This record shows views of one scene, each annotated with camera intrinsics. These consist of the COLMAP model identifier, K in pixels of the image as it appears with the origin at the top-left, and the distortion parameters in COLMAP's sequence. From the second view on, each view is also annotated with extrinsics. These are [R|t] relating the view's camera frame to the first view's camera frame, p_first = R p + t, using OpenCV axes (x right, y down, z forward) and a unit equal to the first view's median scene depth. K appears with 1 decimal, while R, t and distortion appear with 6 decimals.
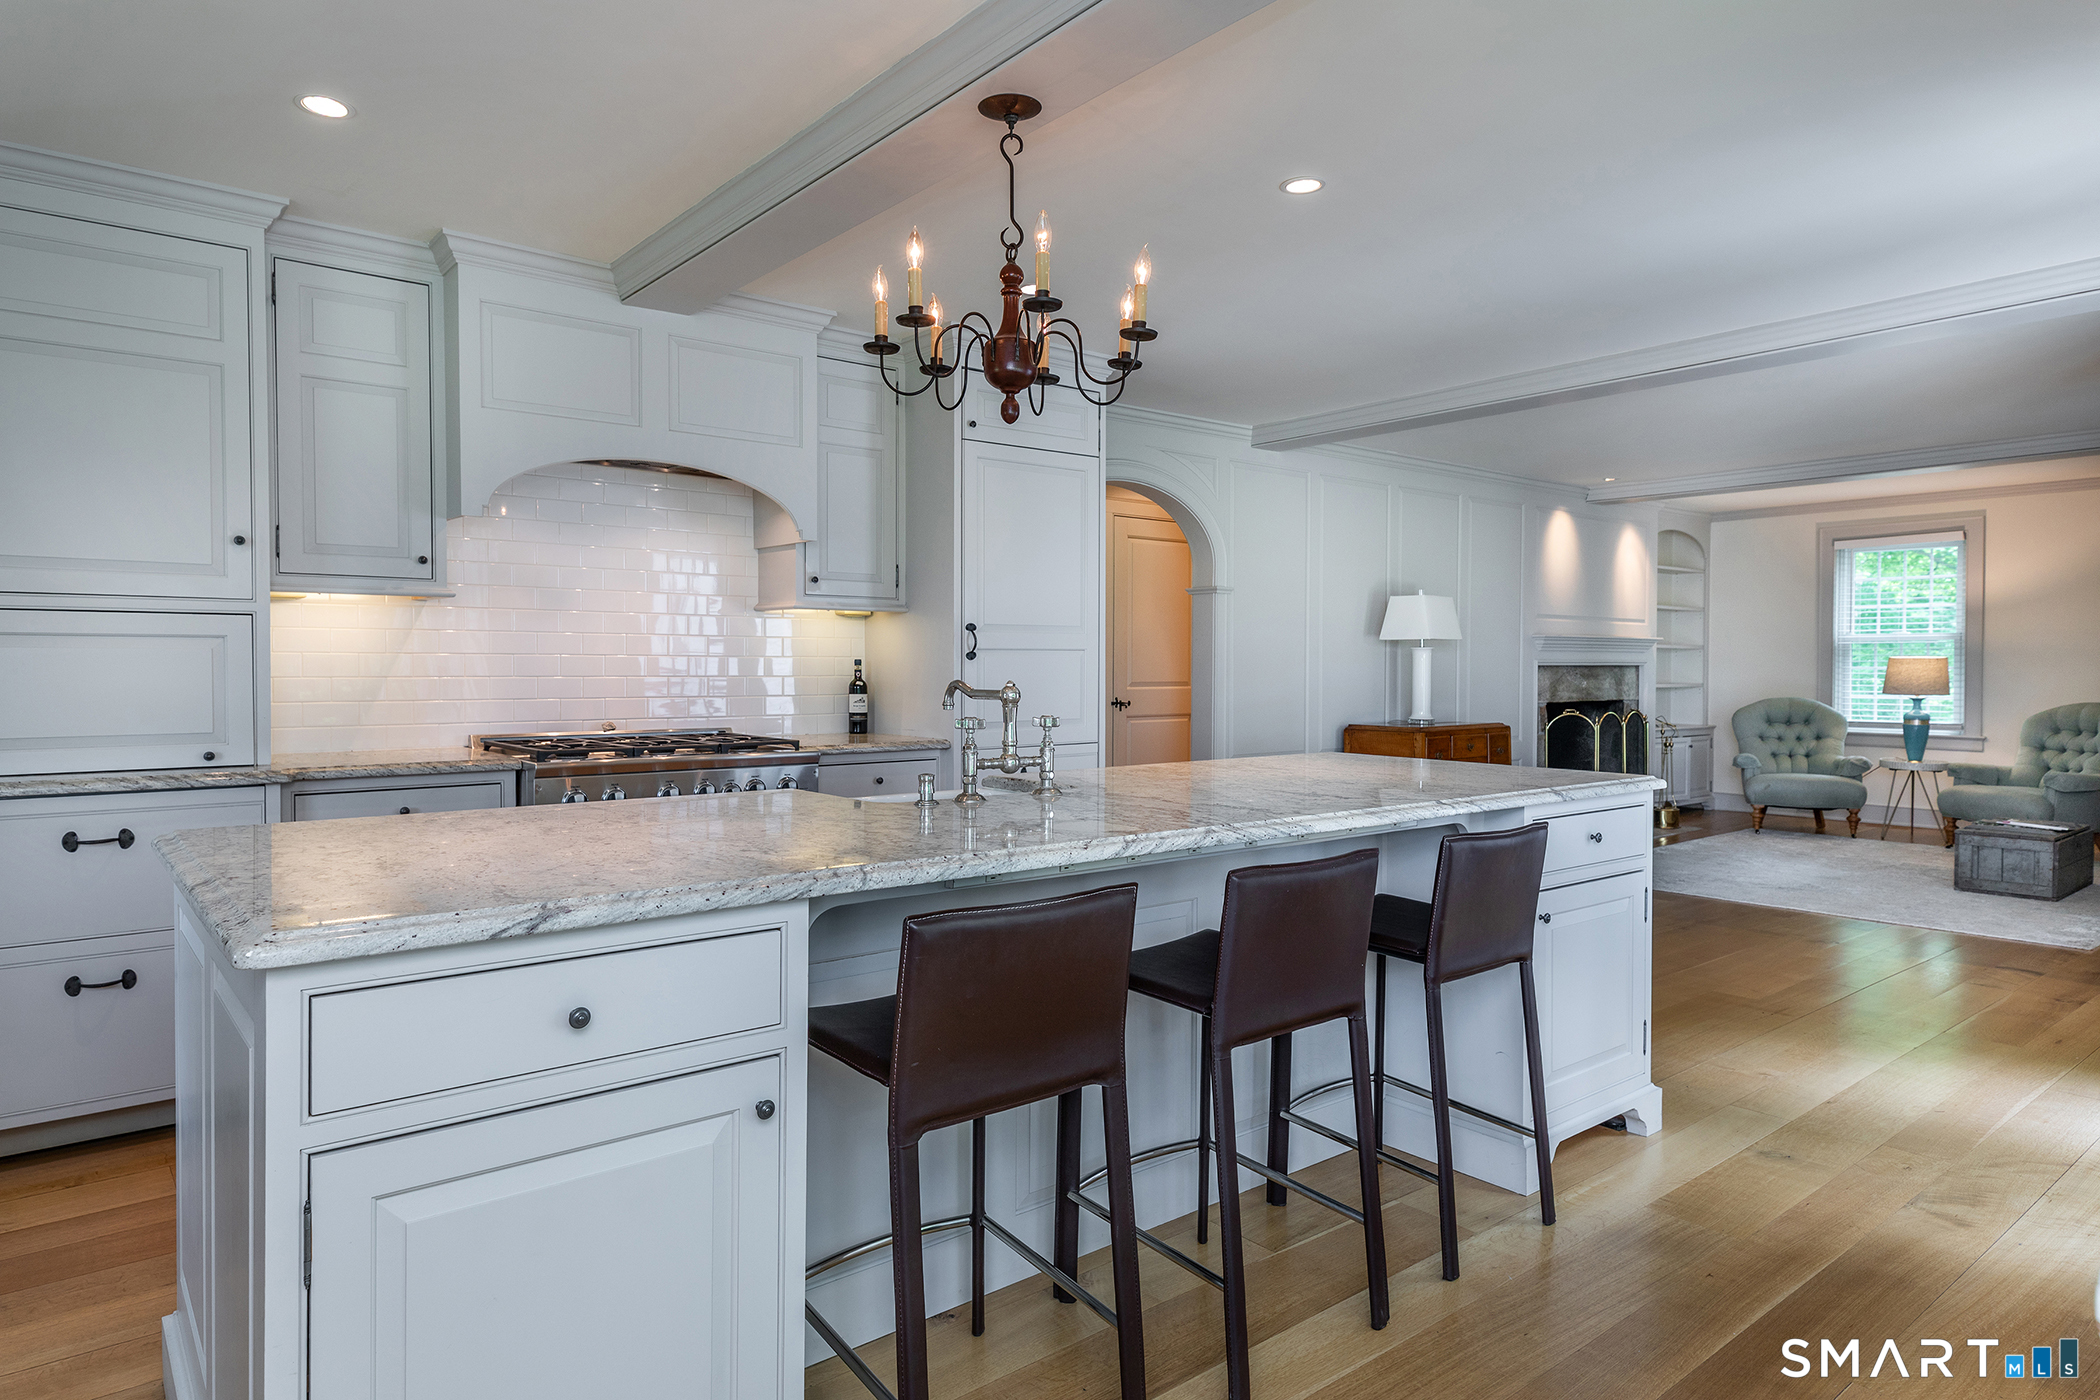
lens RADIAL K [[1241.2, 0, 1050.0], [0, 1241.2, 700.0], [0, 0, 1]] dist [-0.000191, 0.000114]
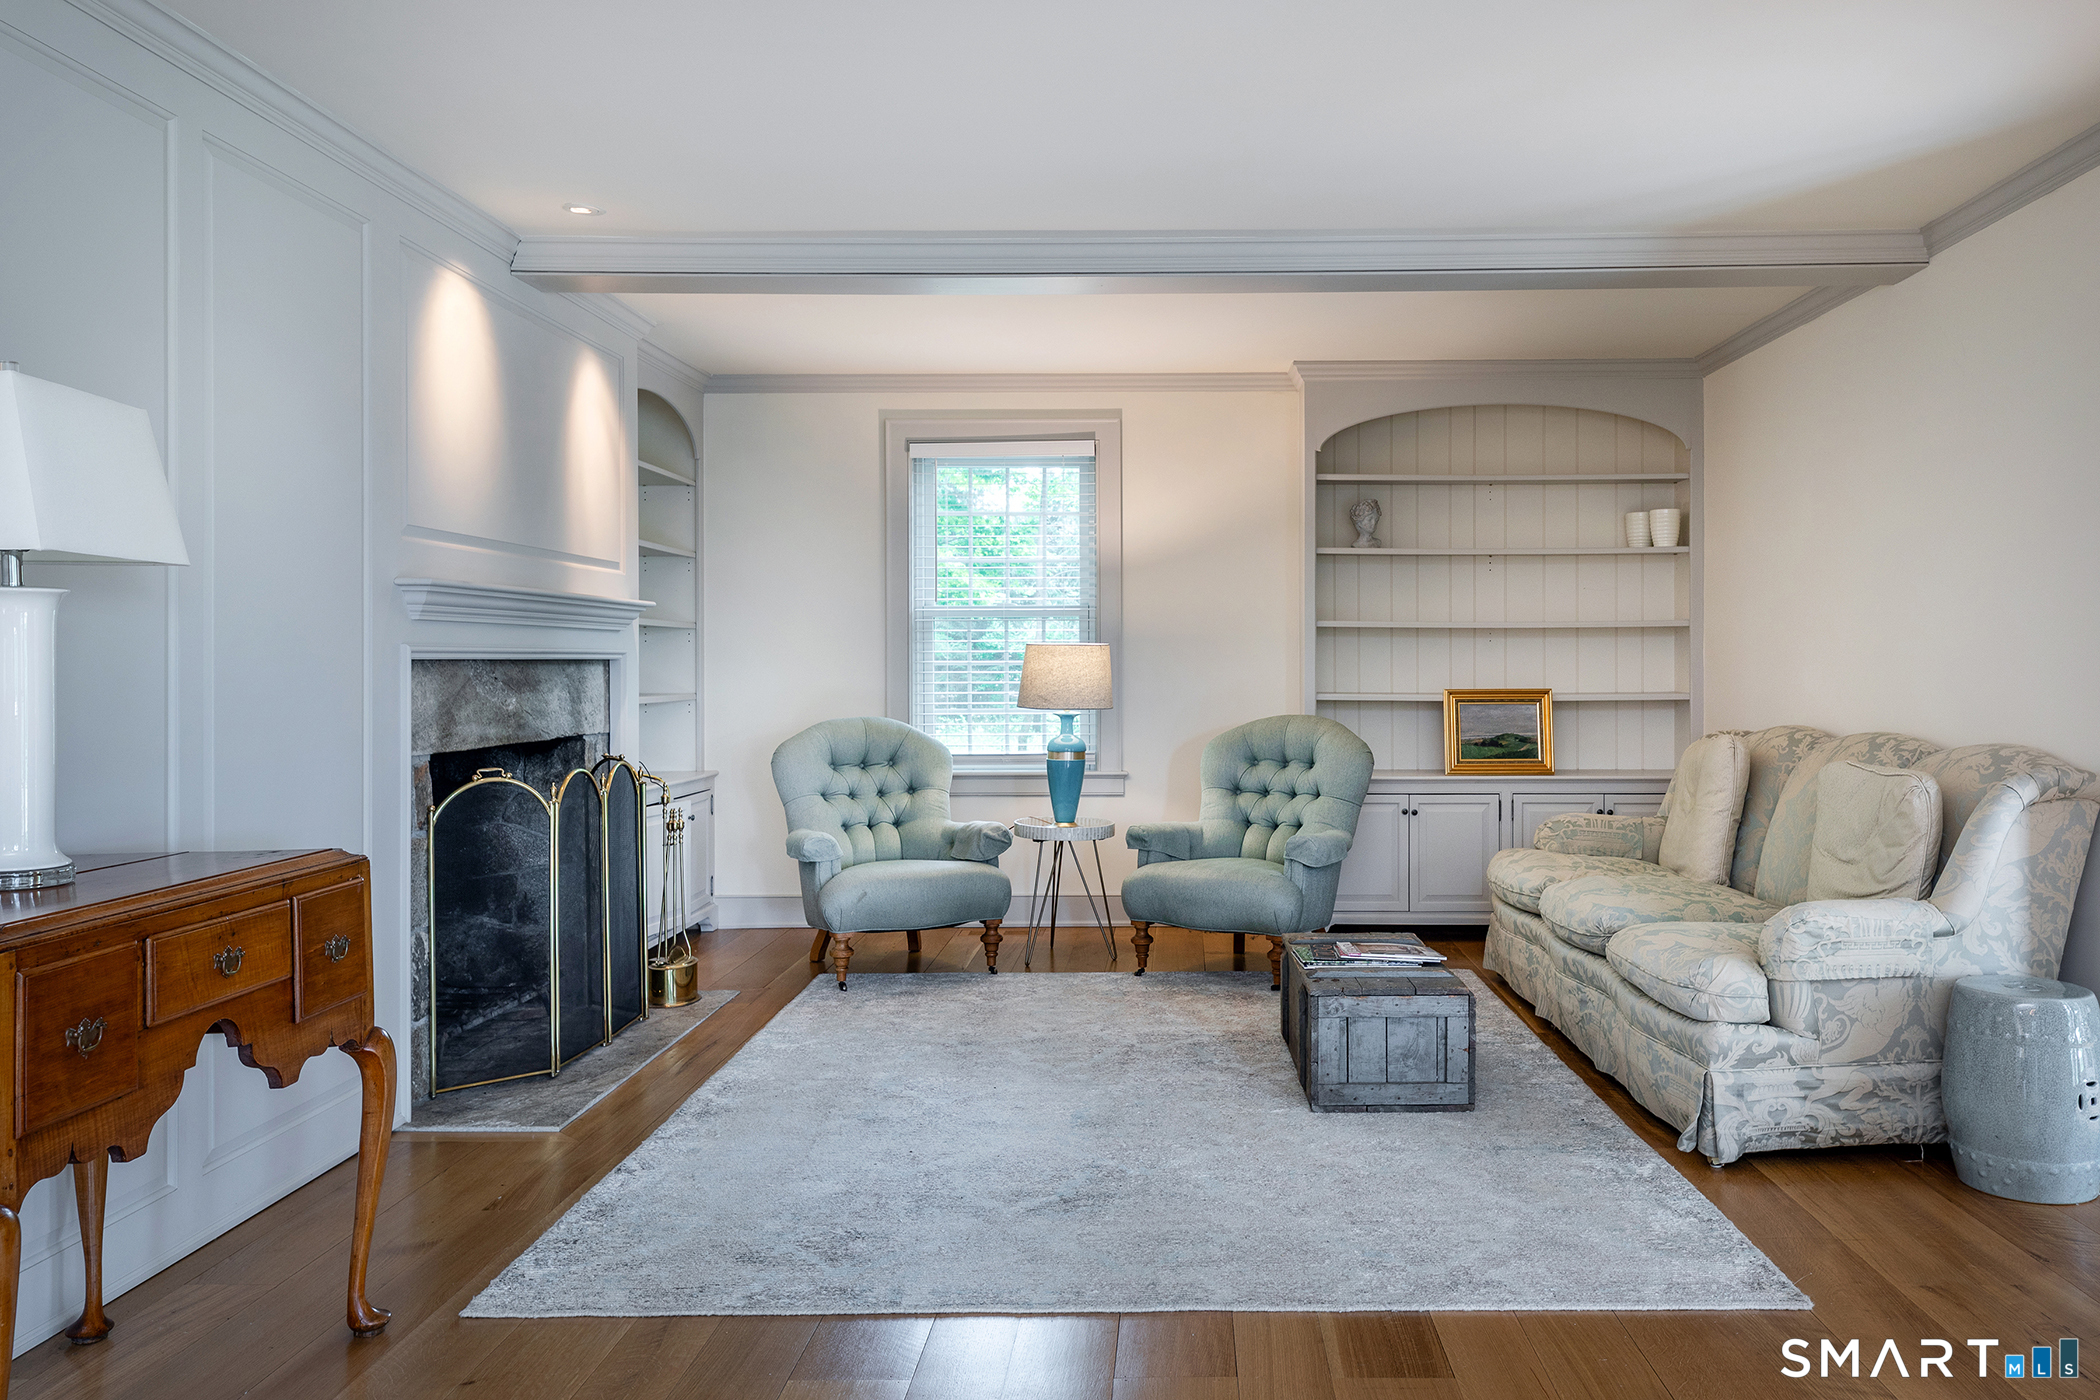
lens RADIAL K [[1400.2, 0, 1053.2], [0, 1400.2, 649.9], [0, 0, 1]] dist [0.025370, -0.001516]
pose [[0.640639, 0.002293, 0.767839, 0.185355], [0.025625, 0.999375, -0.024365, -0.015028], [-0.767415, 0.035285, 0.640179, 0.565412]]
